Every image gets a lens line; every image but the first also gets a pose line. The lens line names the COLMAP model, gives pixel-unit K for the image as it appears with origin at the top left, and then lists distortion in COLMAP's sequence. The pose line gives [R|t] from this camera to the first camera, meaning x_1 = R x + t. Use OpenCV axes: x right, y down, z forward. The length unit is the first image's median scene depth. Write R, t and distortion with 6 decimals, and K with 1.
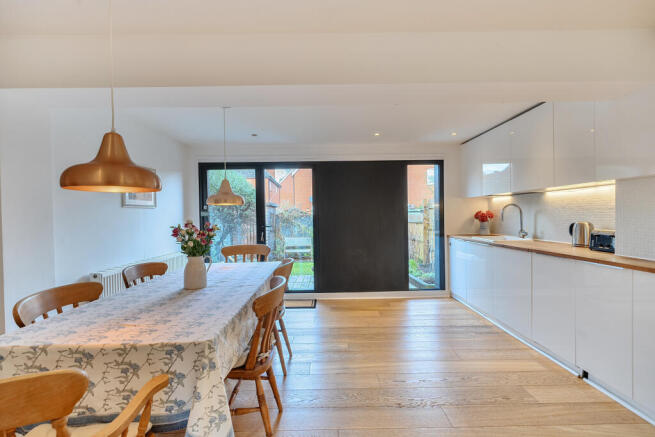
lens RADIAL K [[290.5, 0, 327.6], [0, 290.5, 221.9], [0, 0, 1]] dist [0.000536, 0.000194]
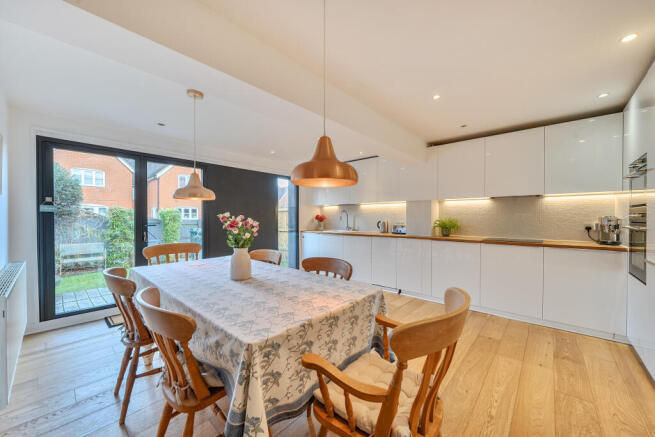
lens RADIAL K [[247.3, 0, 328.4], [0, 247.3, 217.3], [0, 0, 1]] dist [-0.000070, -0.000059]
pose [[0.673111, 0.018251, 0.739317, -0.409812], [0.005684, 0.999538, -0.029850, 0.016493], [-0.739520, 0.024295, 0.672696, 0.079390]]
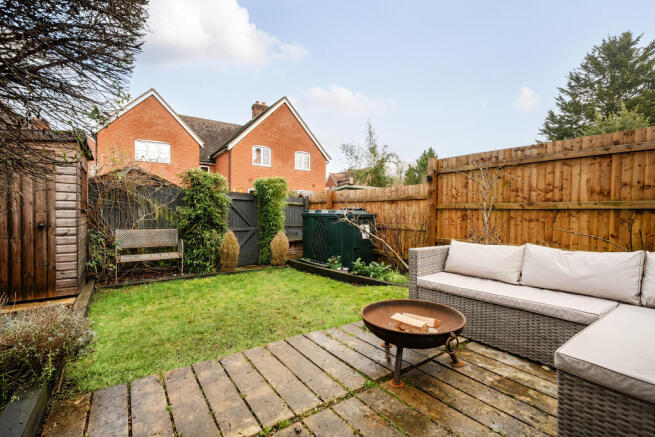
lens RADIAL K [[290.5, 0, 326.1], [0, 290.5, 217.8], [0, 0, 1]] dist [0.000536, 0.000194]
pose [[0.820209, 0.016066, 0.571839, -0.367599], [-0.009267, 0.999848, -0.014798, 0.107515], [-0.571989, 0.006838, 0.820233, 1.191114]]
